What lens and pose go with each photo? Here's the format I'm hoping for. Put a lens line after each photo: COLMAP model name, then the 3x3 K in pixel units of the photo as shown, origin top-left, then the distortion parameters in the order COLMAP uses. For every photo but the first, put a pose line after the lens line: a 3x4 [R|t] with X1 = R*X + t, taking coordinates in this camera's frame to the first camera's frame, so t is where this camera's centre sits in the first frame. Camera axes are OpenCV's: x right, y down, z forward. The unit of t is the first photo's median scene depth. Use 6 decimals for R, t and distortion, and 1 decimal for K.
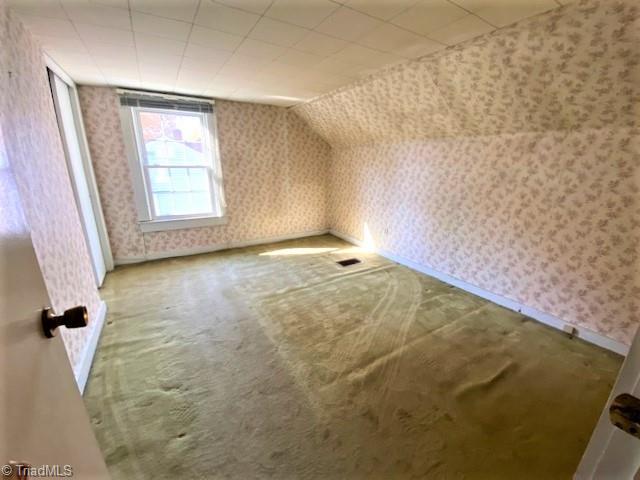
lens RADIAL K [[258.8, 0, 318.4], [0, 258.8, 237.9], [0, 0, 1]] dist [0.021258, -0.021674]
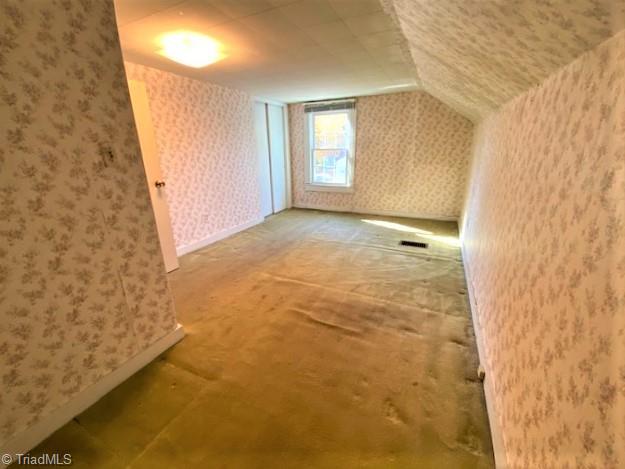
lens RADIAL K [[252.8, 0, 310.9], [0, 252.8, 232.4], [0, 0, 1]] dist [0.021258, -0.021674]
pose [[0.556624, 0.247181, -0.793140, 0.690785], [-0.208450, 0.965724, 0.154677, -0.018491], [0.804188, 0.079233, 0.589070, 0.103347]]
